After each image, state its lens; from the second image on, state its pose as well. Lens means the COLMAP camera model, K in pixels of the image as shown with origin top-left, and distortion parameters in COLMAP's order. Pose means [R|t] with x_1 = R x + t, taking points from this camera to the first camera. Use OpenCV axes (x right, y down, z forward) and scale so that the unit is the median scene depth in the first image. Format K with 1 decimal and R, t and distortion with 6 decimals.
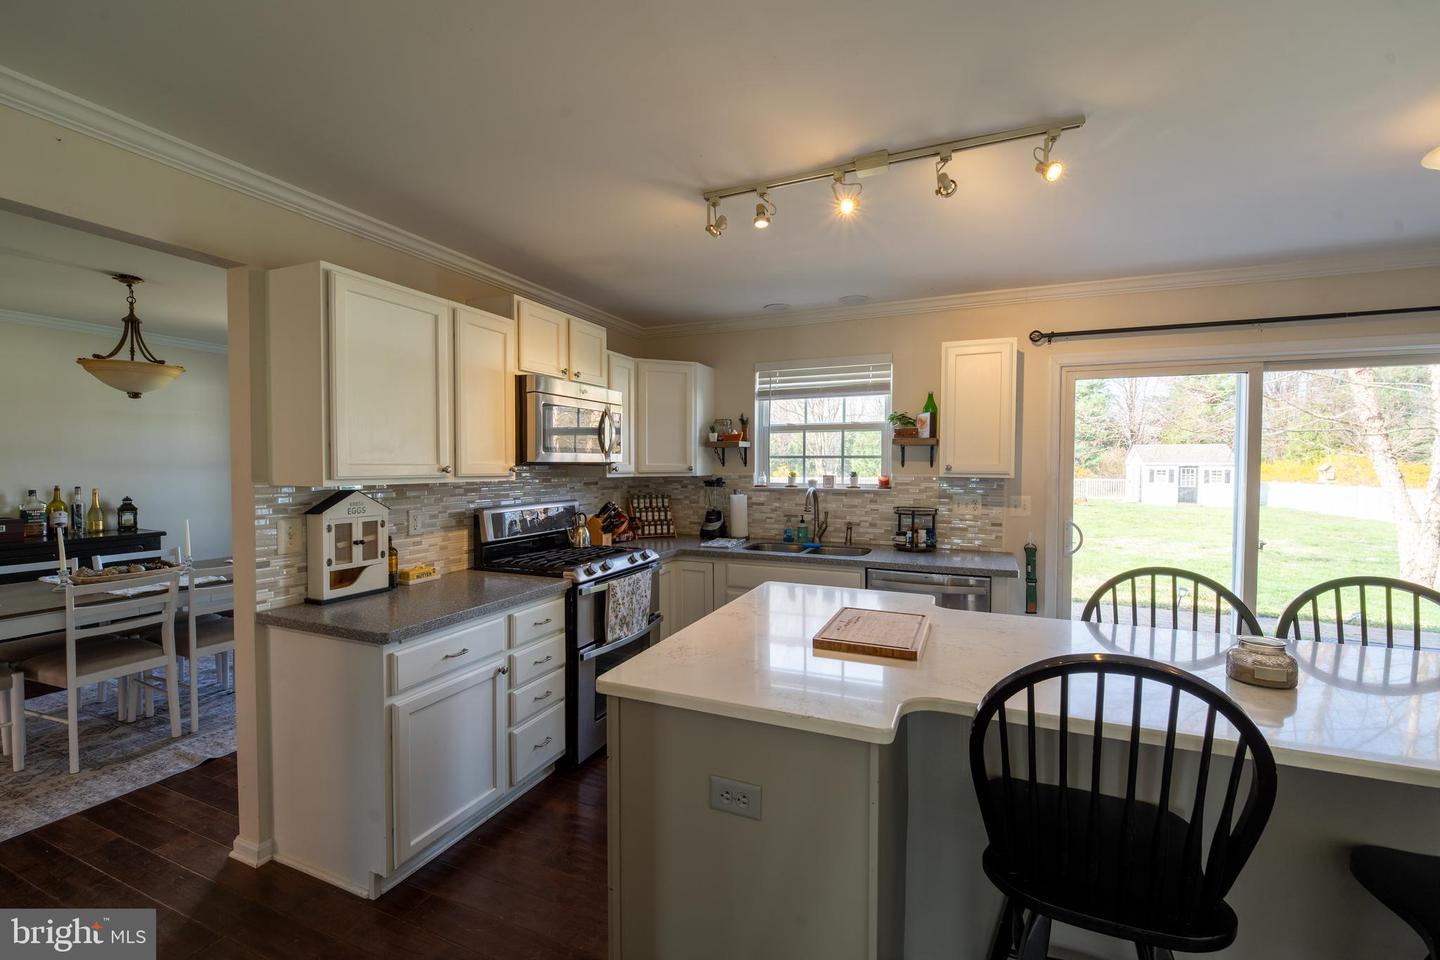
lens RADIAL K [[601.6, 0, 715.1], [0, 601.6, 480.7], [0, 0, 1]] dist [0.011677, -0.000418]
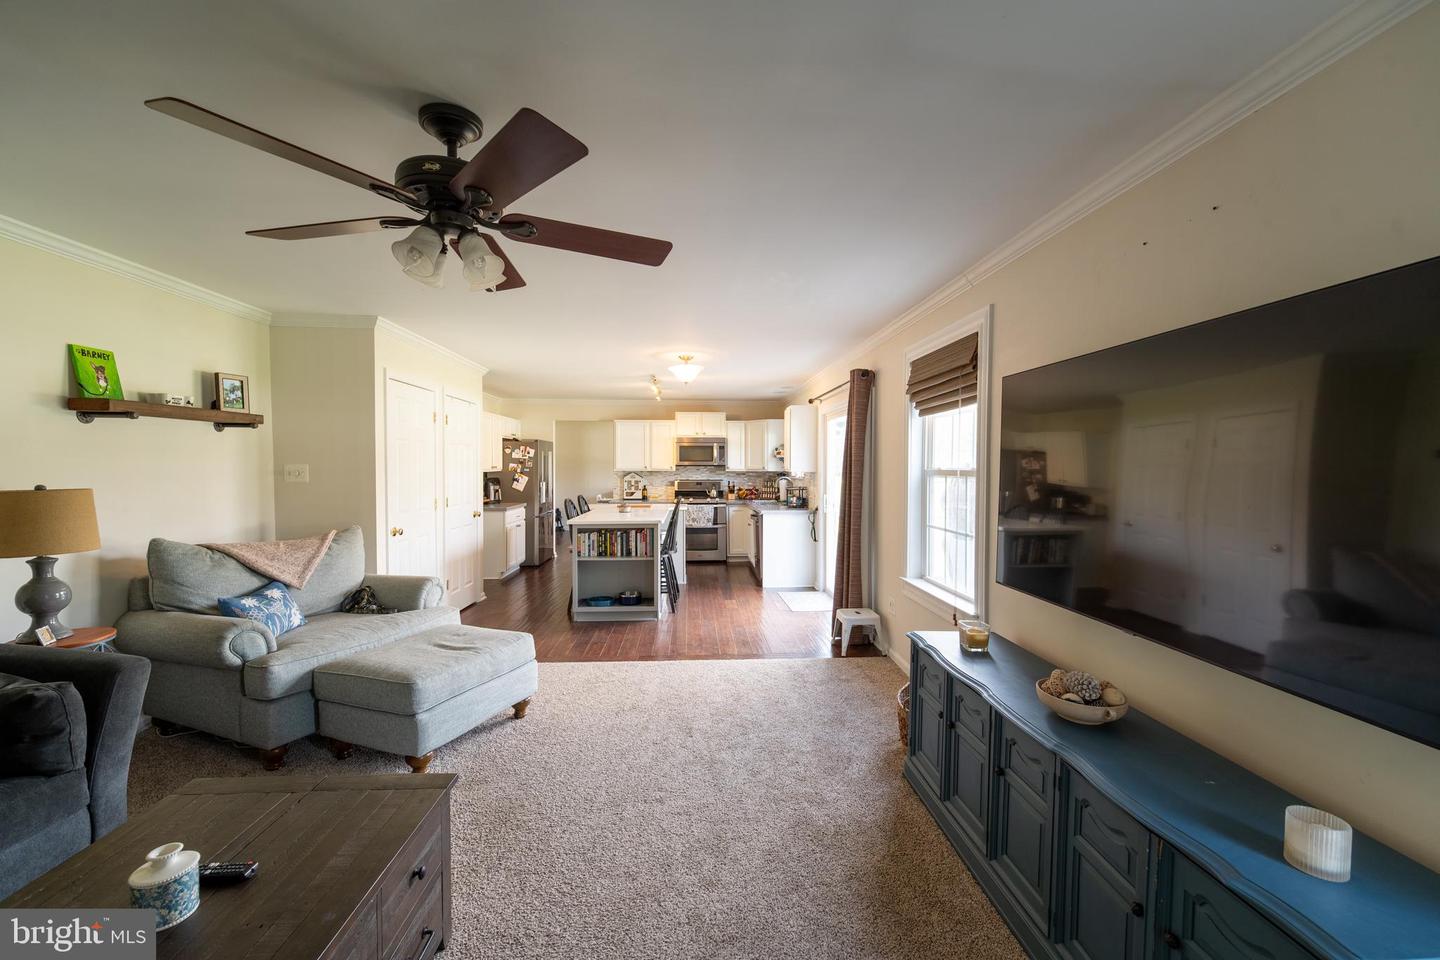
lens RADIAL K [[601.6, 0, 715.1], [0, 601.6, 480.7], [0, 0, 1]] dist [0.011677, -0.000418]
pose [[0.439602, 0.019635, -0.897978, 2.288135], [-0.027314, 0.999591, 0.008485, 0.016989], [0.897777, 0.020798, 0.439959, -0.168314]]
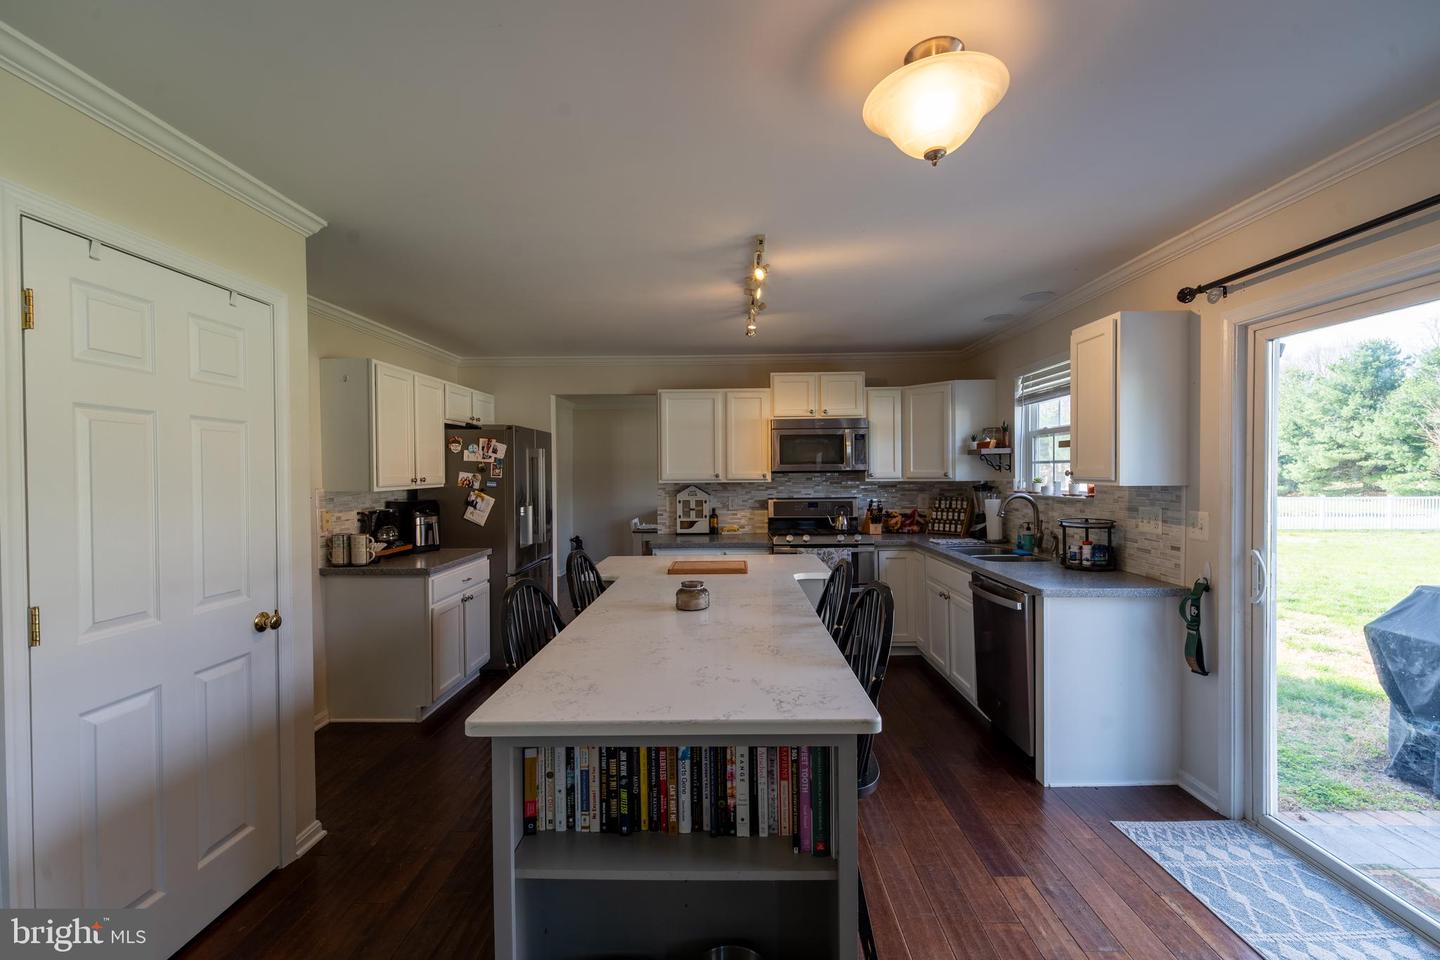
lens RADIAL K [[601.6, 0, 715.1], [0, 601.6, 480.7], [0, 0, 1]] dist [0.011677, -0.000418]
pose [[0.376087, 0.007863, -0.926551, 1.045162], [-0.017103, 0.999853, 0.001543, -0.003311], [0.926427, 0.015267, 0.376166, 0.195332]]
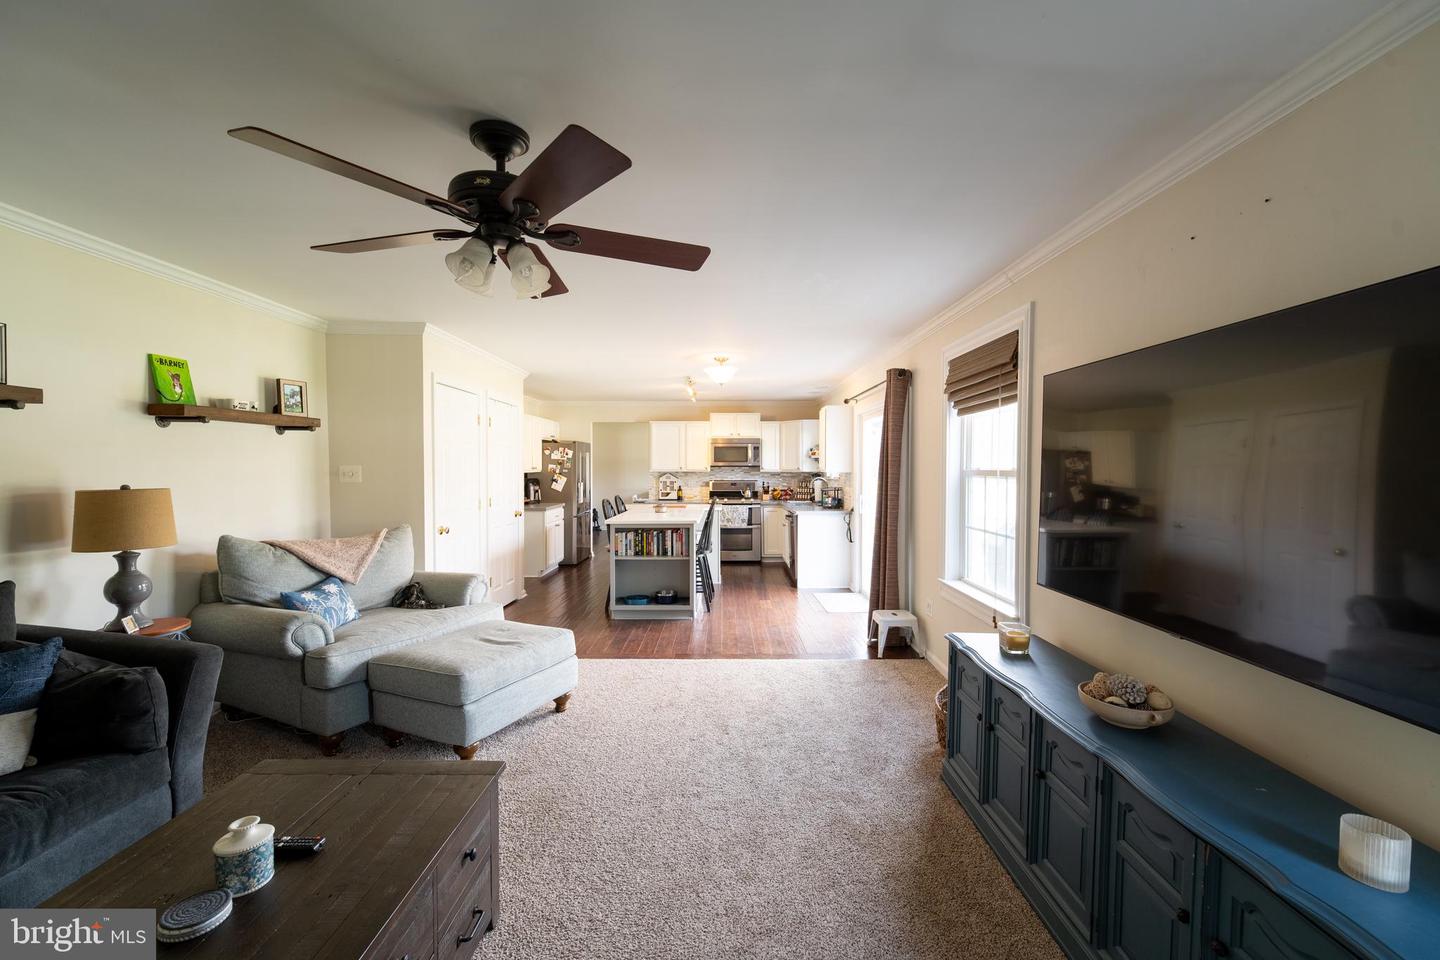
lens RADIAL K [[601.6, 0, 715.1], [0, 601.6, 480.7], [0, 0, 1]] dist [0.011677, -0.000418]
pose [[0.388307, 0.018708, -0.921340, 2.298325], [-0.027135, 0.999593, 0.008860, 0.017481], [0.921130, 0.021561, 0.388657, -0.177183]]
